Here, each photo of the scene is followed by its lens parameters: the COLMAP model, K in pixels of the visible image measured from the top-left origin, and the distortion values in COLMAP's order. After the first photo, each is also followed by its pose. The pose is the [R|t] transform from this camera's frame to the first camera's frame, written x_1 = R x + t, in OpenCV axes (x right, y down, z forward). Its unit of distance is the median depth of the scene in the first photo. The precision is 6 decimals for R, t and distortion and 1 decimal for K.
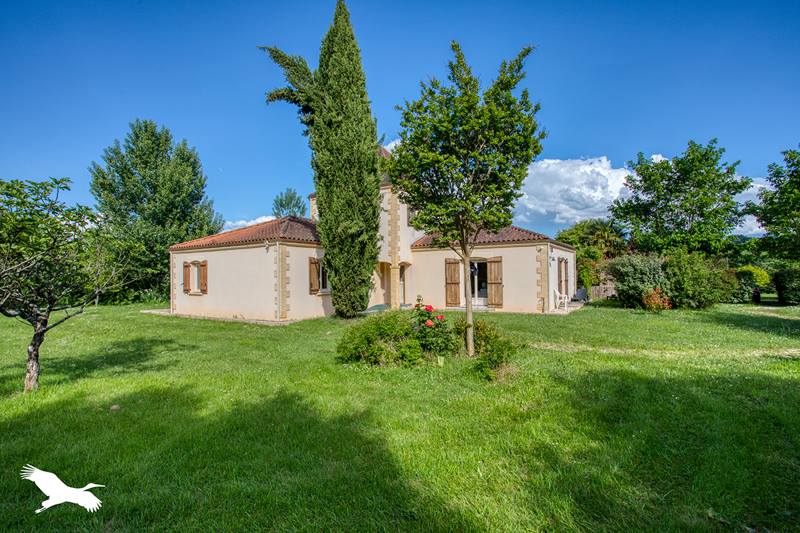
lens RADIAL K [[391.1, 0, 399.5], [0, 391.1, 271.9], [0, 0, 1]] dist [-0.015083, 0.001473]
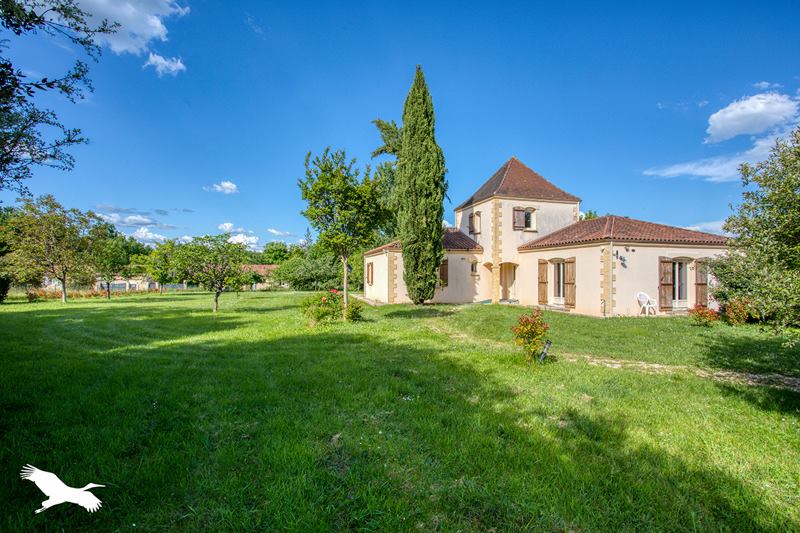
lens RADIAL K [[391.1, 0, 413.3], [0, 391.1, 264.7], [0, 0, 1]] dist [-0.015083, 0.001473]
pose [[0.752506, 0.000331, -0.658586, 0.564148], [-0.008616, 0.999919, -0.009341, -0.006532], [0.658529, 0.012704, 0.752448, -0.019463]]
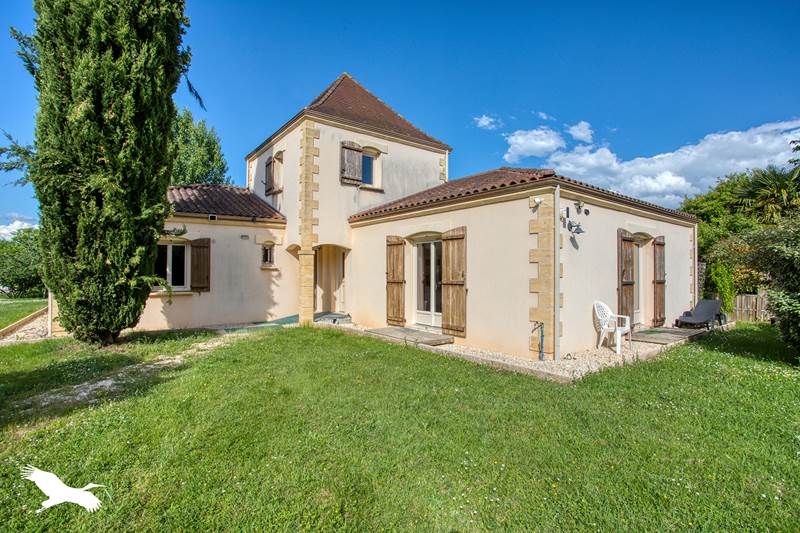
lens RADIAL K [[391.1, 0, 402.9], [0, 391.1, 266.2], [0, 0, 1]] dist [-0.015083, 0.001473]
pose [[0.942200, 0.009320, -0.334923, 0.322878], [-0.011734, 0.999918, -0.005183, 0.009512], [0.334847, 0.008814, 0.942231, 0.501037]]
